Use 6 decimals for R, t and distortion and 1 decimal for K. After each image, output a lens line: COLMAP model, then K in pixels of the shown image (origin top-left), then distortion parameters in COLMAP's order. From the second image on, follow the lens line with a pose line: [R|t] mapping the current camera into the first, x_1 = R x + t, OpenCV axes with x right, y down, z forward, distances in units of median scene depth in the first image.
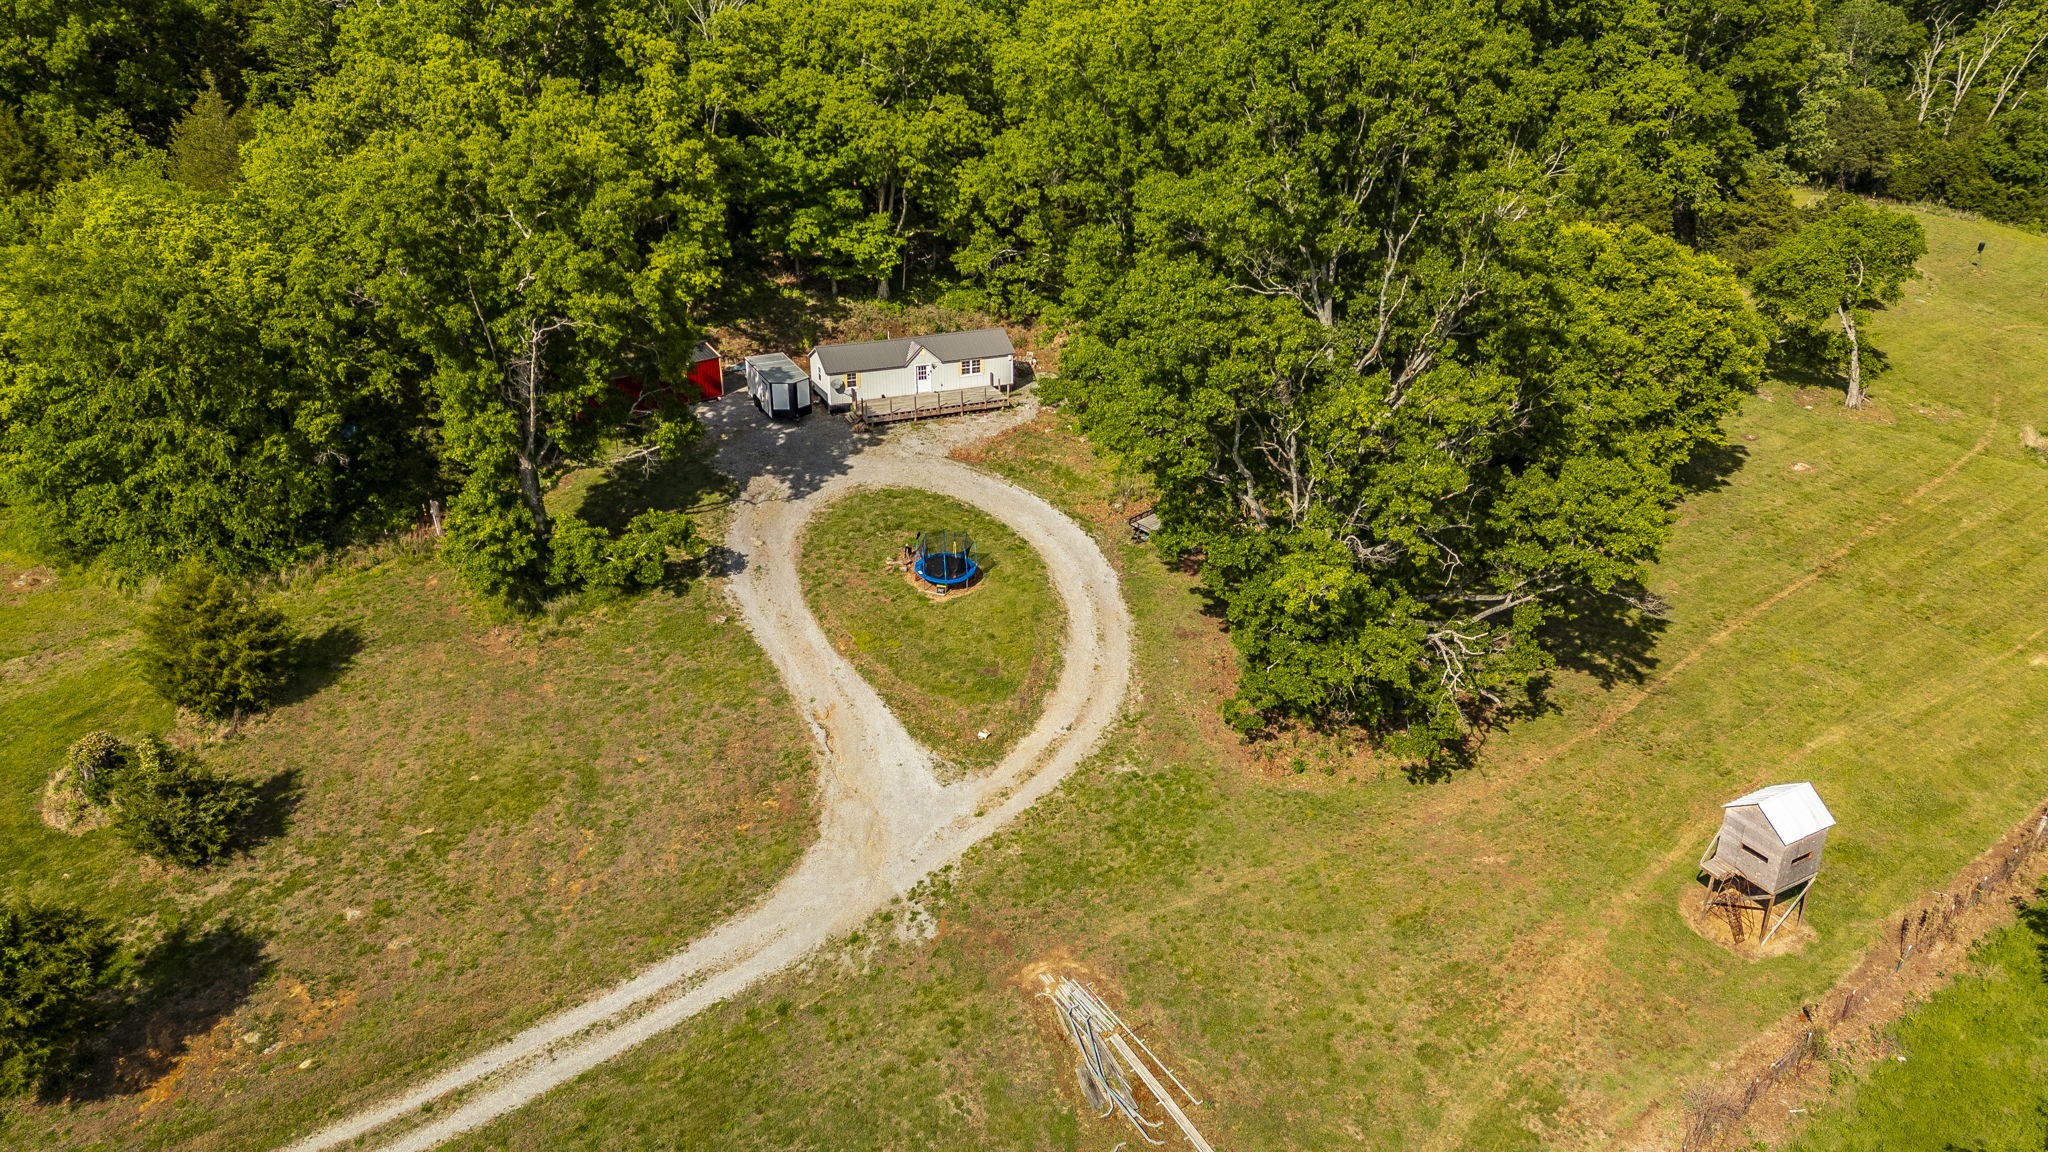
lens RADIAL K [[1444.2, 0, 1032.2], [0, 1444.2, 576.7], [0, 0, 1]] dist [0.046874, -0.035316]
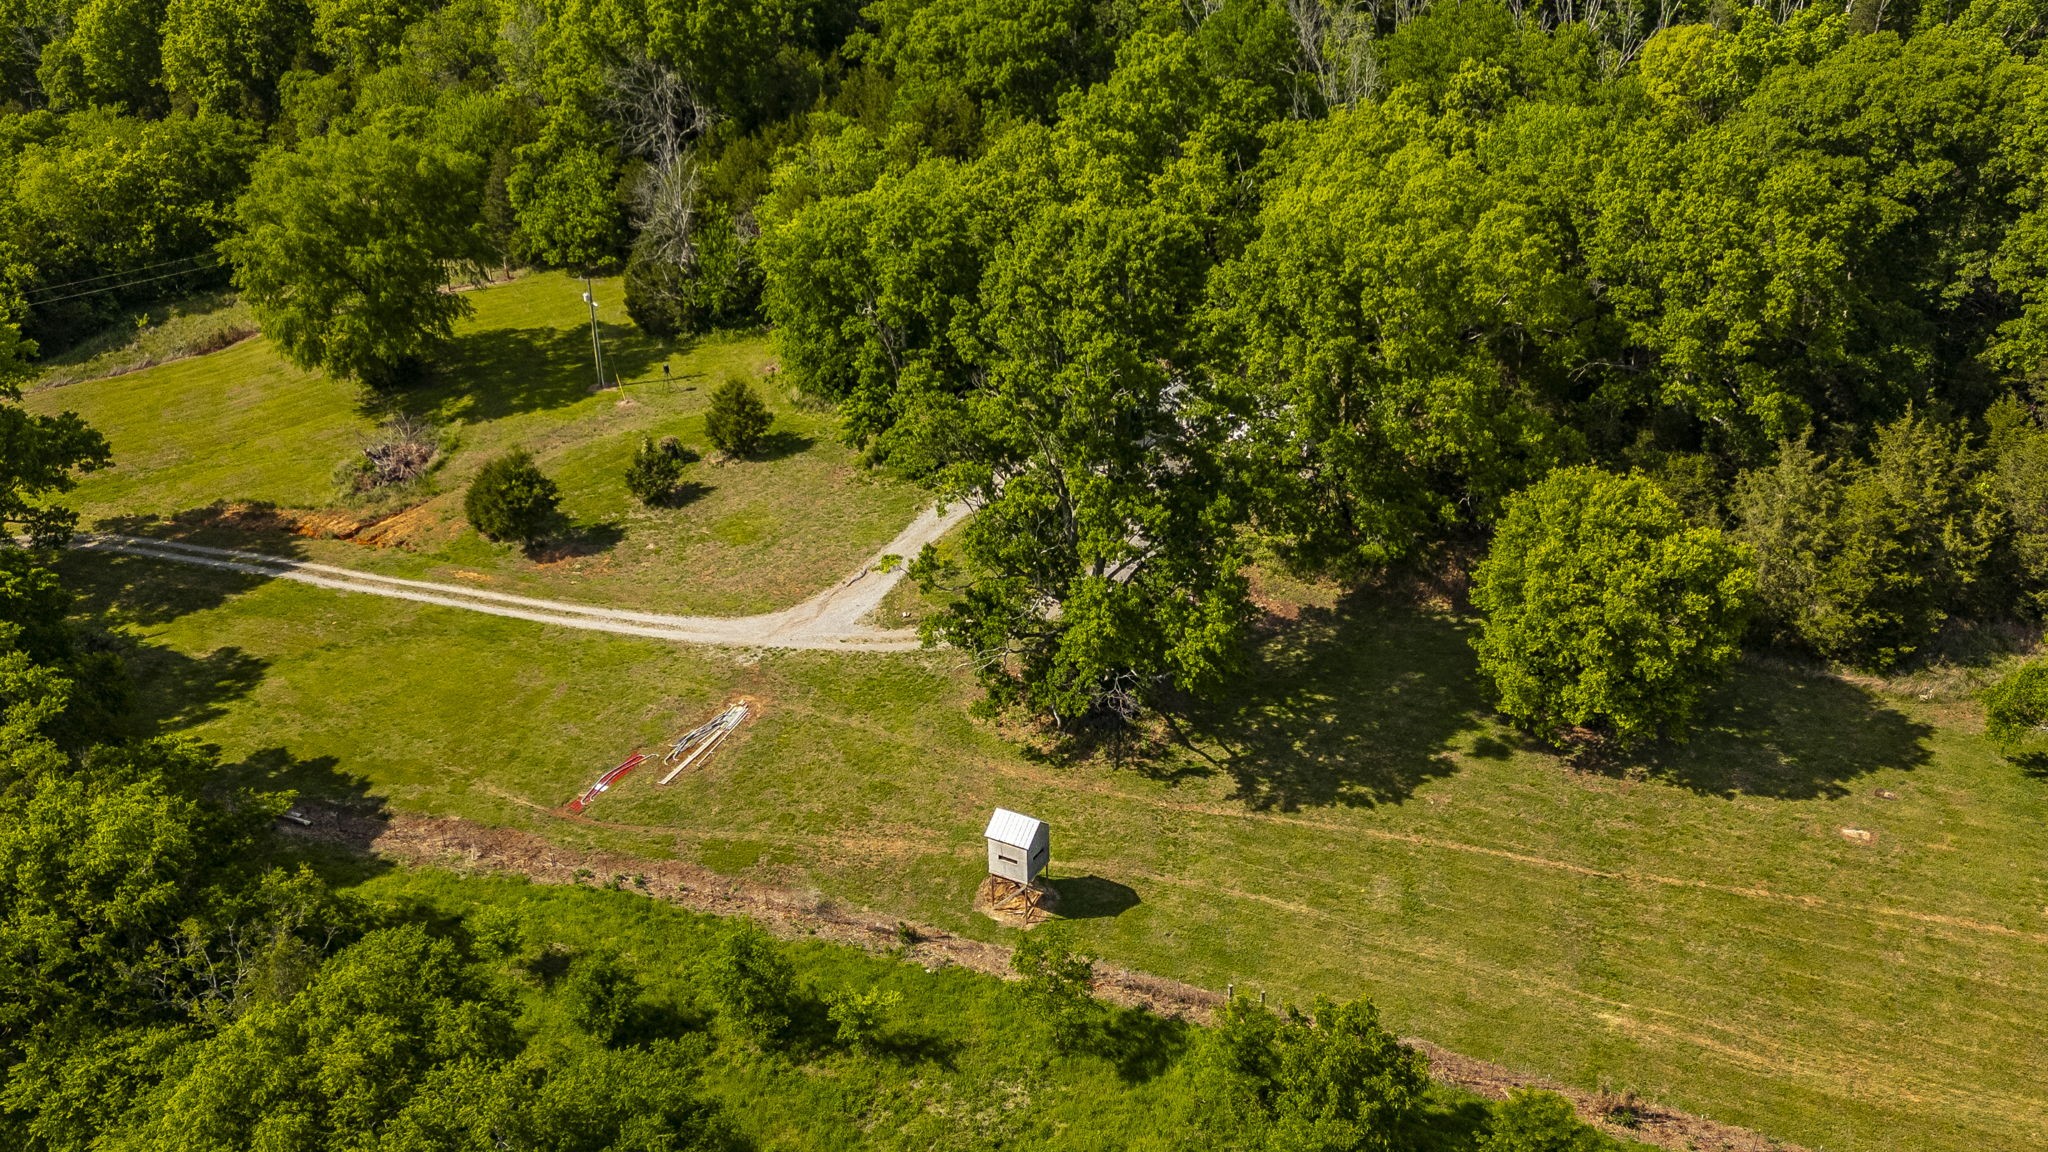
lens RADIAL K [[1772.1, 0, 1024.8], [0, 1772.1, 566.2], [0, 0, 1]] dist [0.086136, -0.095486]
pose [[0.520724, 0.366239, -0.771178, 1.315630], [-0.370413, 0.910778, 0.182422, -0.296572], [0.769182, 0.190663, 0.609923, -0.087438]]
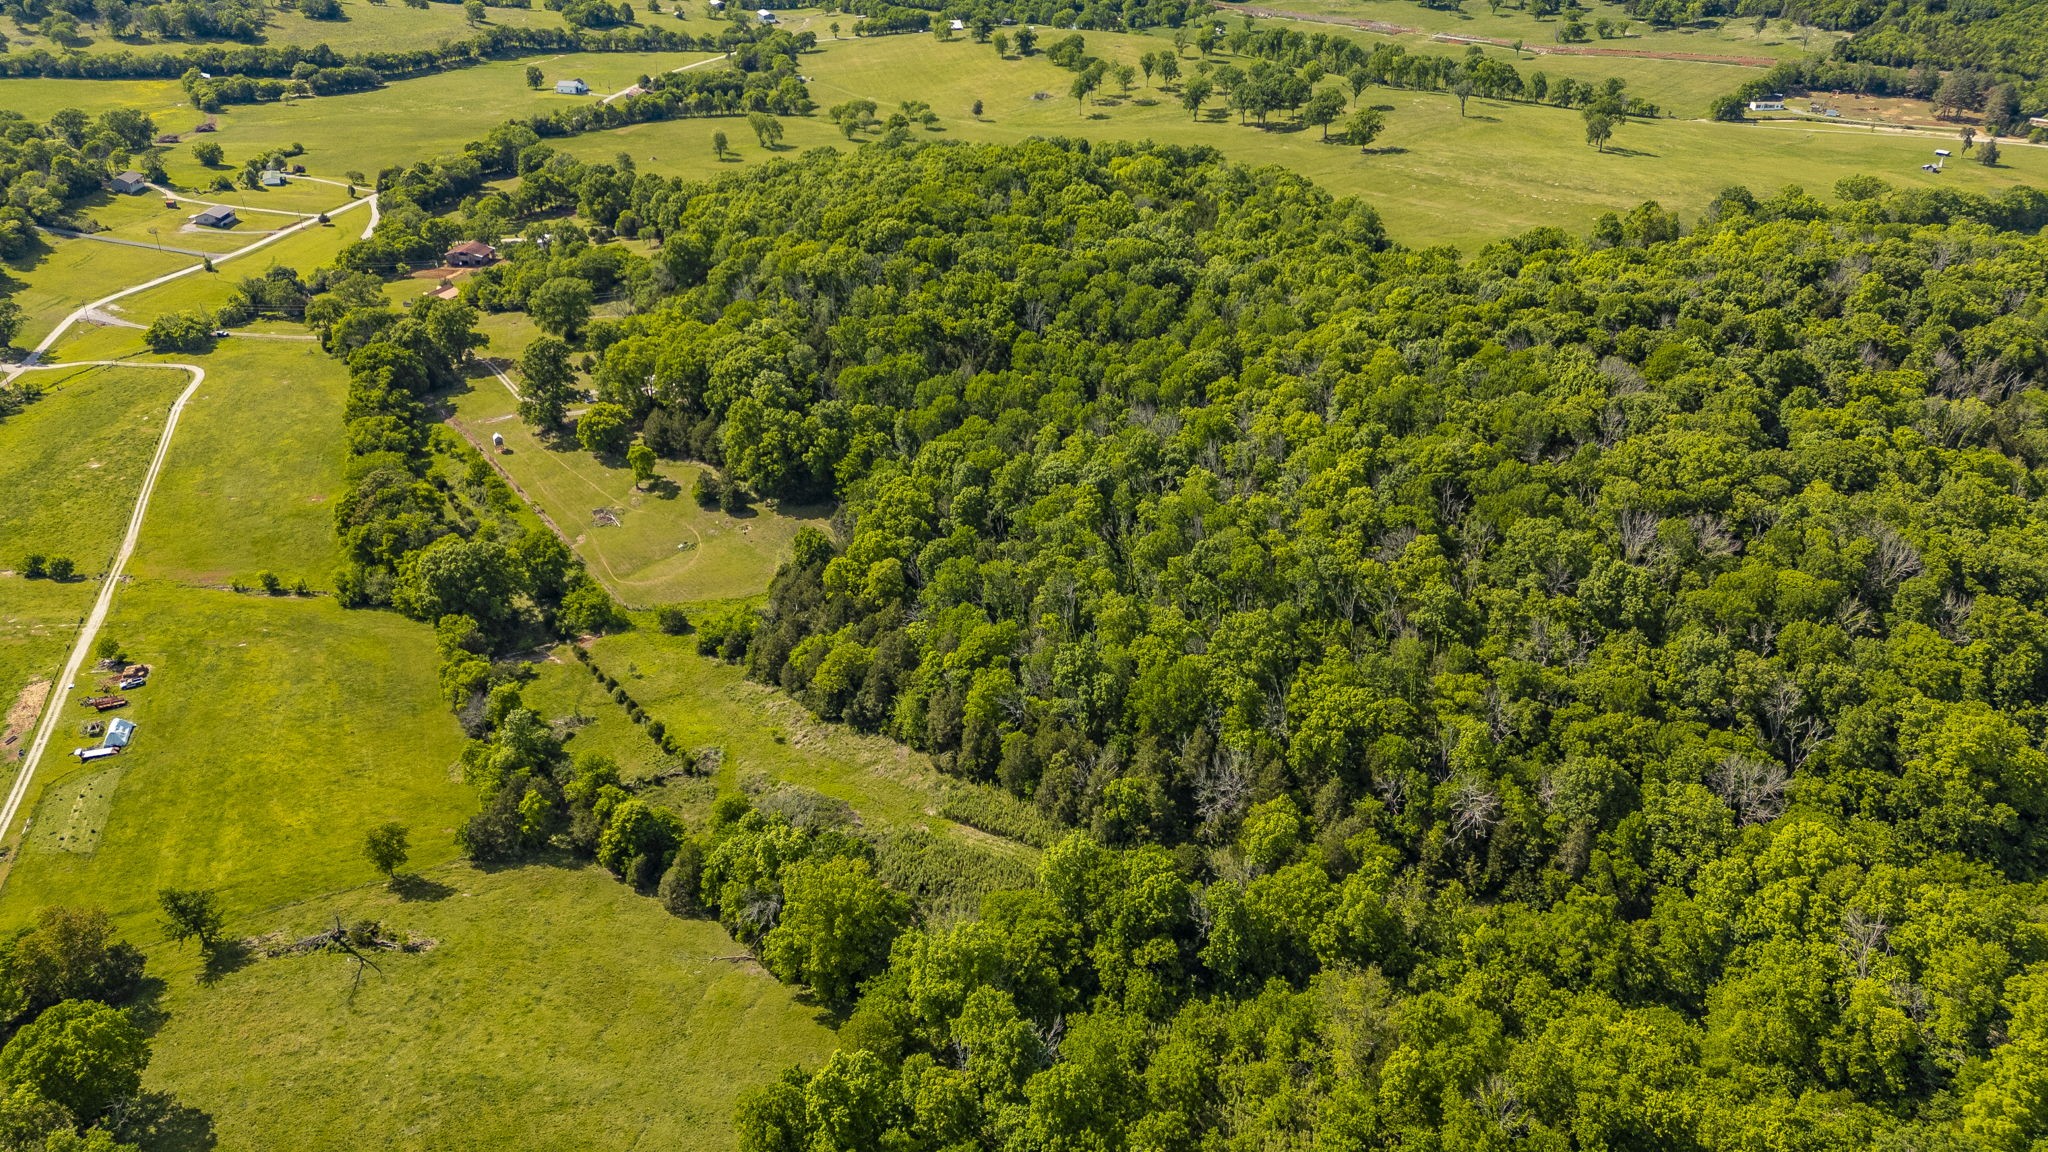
lens RADIAL K [[1456.2, 0, 1018.4], [0, 1456.2, 574.9], [0, 0, 1]] dist [0.084194, -0.081291]
pose [[-0.045871, 0.486033, -0.872736, 6.234526], [-0.437241, 0.775752, 0.455004, -3.367409], [0.898174, 0.402468, 0.176929, 1.909132]]
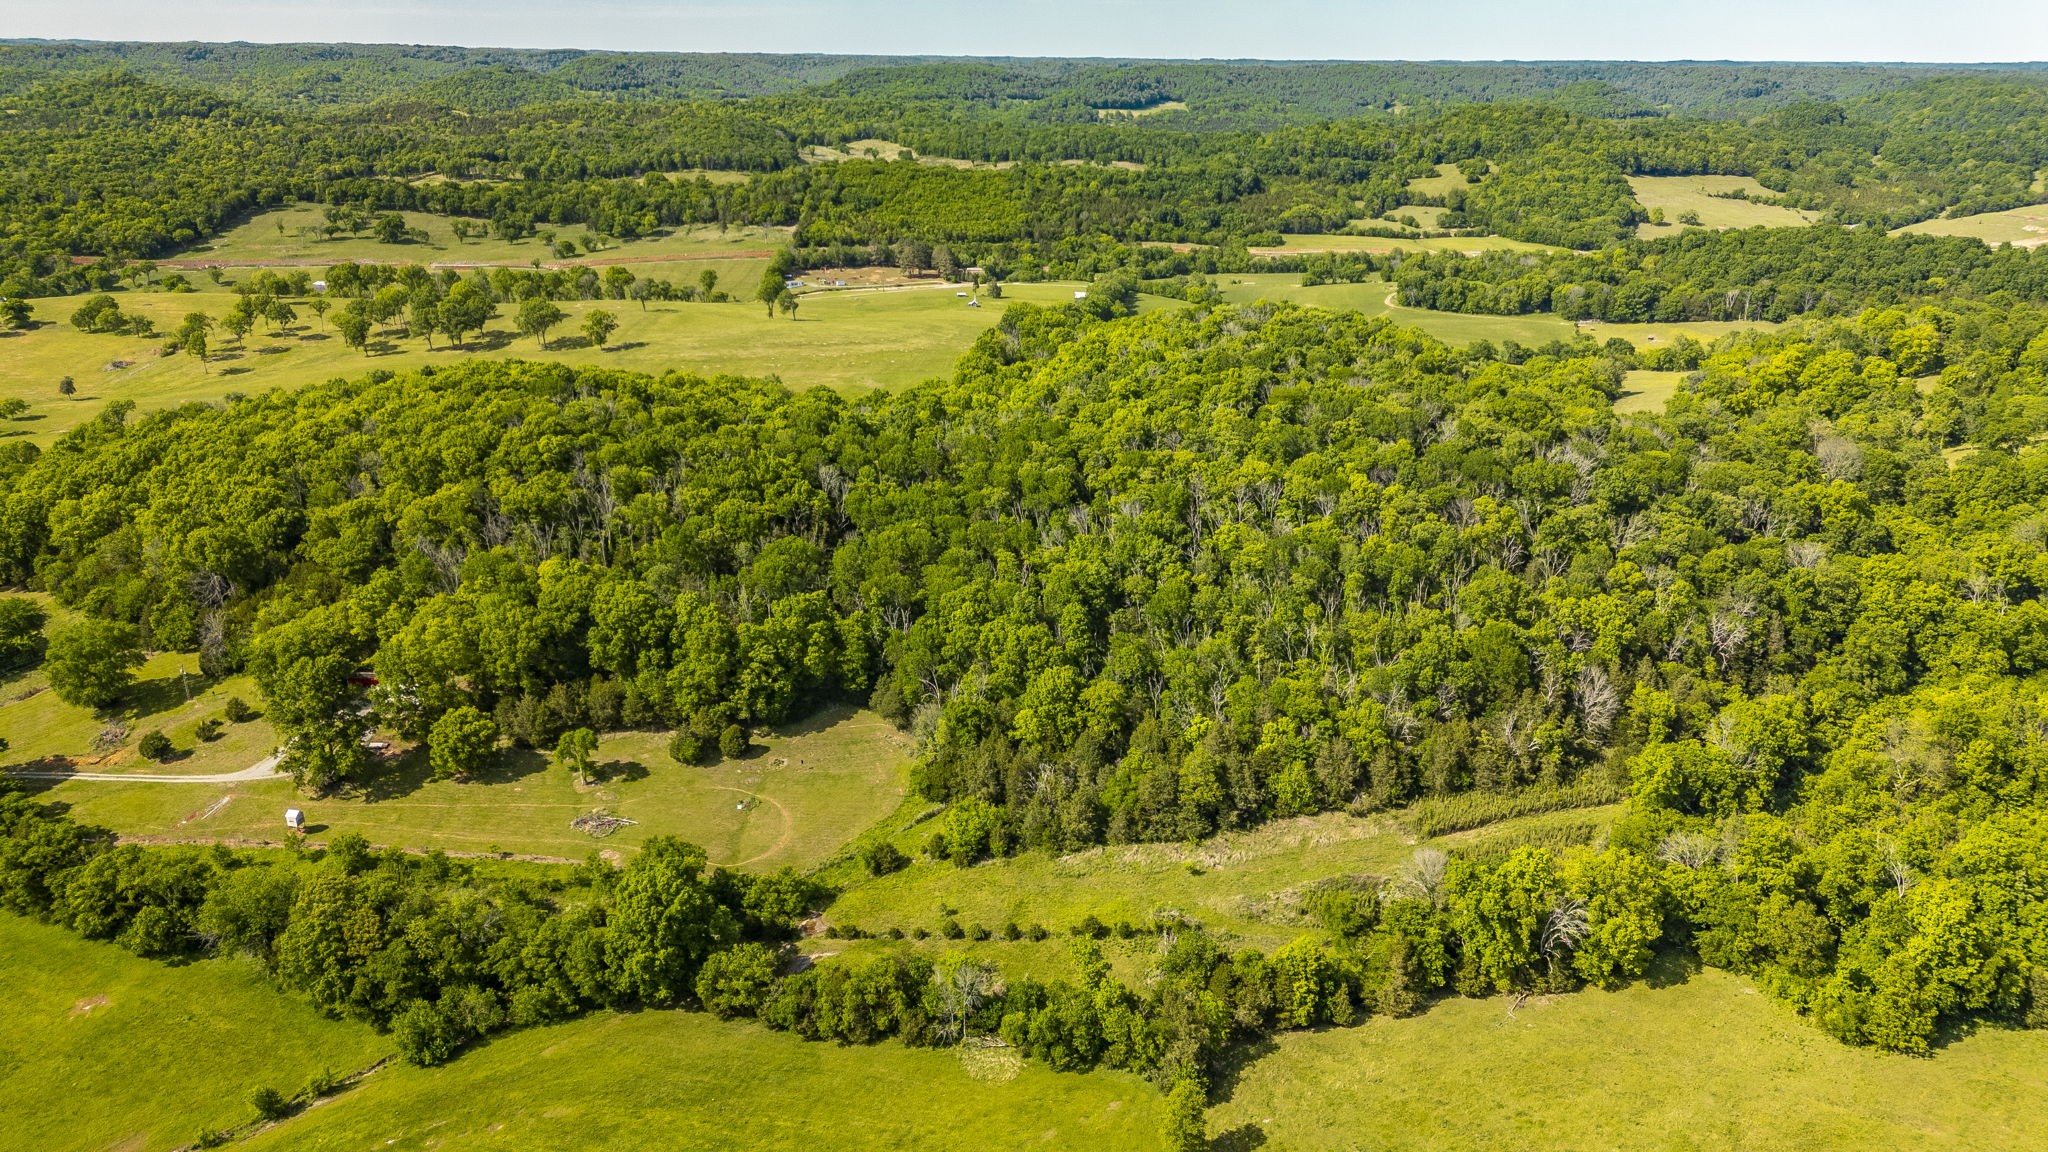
lens RADIAL K [[1438.5, 0, 1022.9], [0, 1438.5, 559.0], [0, 0, 1]] dist [0.087868, -0.096666]
pose [[0.724863, 0.233126, -0.648249, 4.700060], [-0.303591, 0.952797, 0.003179, -1.308909], [0.618391, 0.194498, 0.761422, -1.430643]]
